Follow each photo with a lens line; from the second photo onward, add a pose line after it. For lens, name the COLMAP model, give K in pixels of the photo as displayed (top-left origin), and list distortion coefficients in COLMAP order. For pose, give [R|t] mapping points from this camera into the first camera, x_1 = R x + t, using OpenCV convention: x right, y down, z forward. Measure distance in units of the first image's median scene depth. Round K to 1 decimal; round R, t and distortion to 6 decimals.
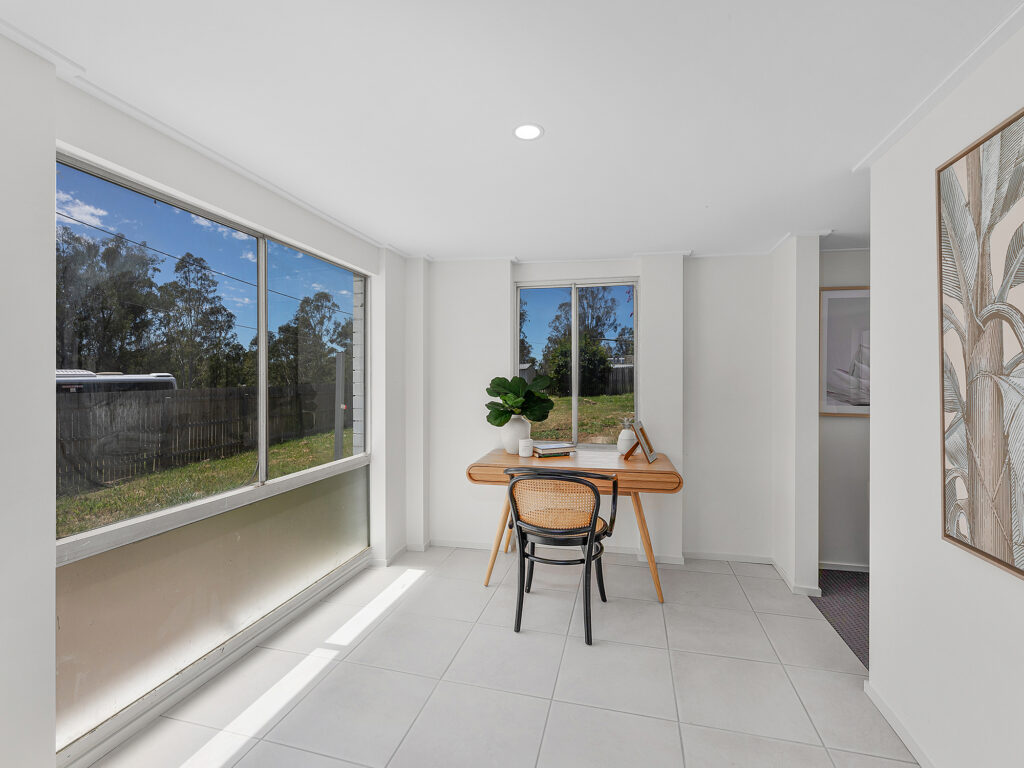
lens RADIAL K [[466.8, 0, 507.1], [0, 466.8, 384.5], [0, 0, 1]] dist [-0.002946, -0.001316]
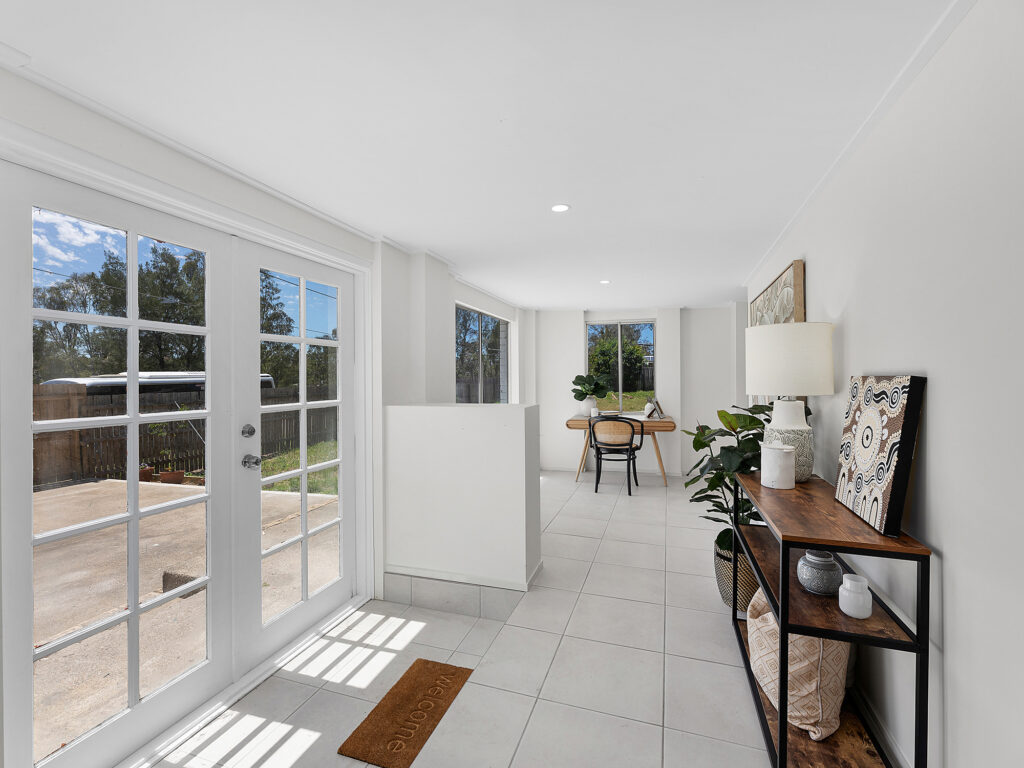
lens RADIAL K [[466.8, 0, 512.3], [0, 466.8, 384.3], [0, 0, 1]] dist [-0.002946, -0.001316]
pose [[0.997854, -0.006859, -0.065123, -0.163867], [0.007129, 0.999967, 0.003914, 0.011438], [0.065094, -0.004370, 0.997870, -0.877411]]
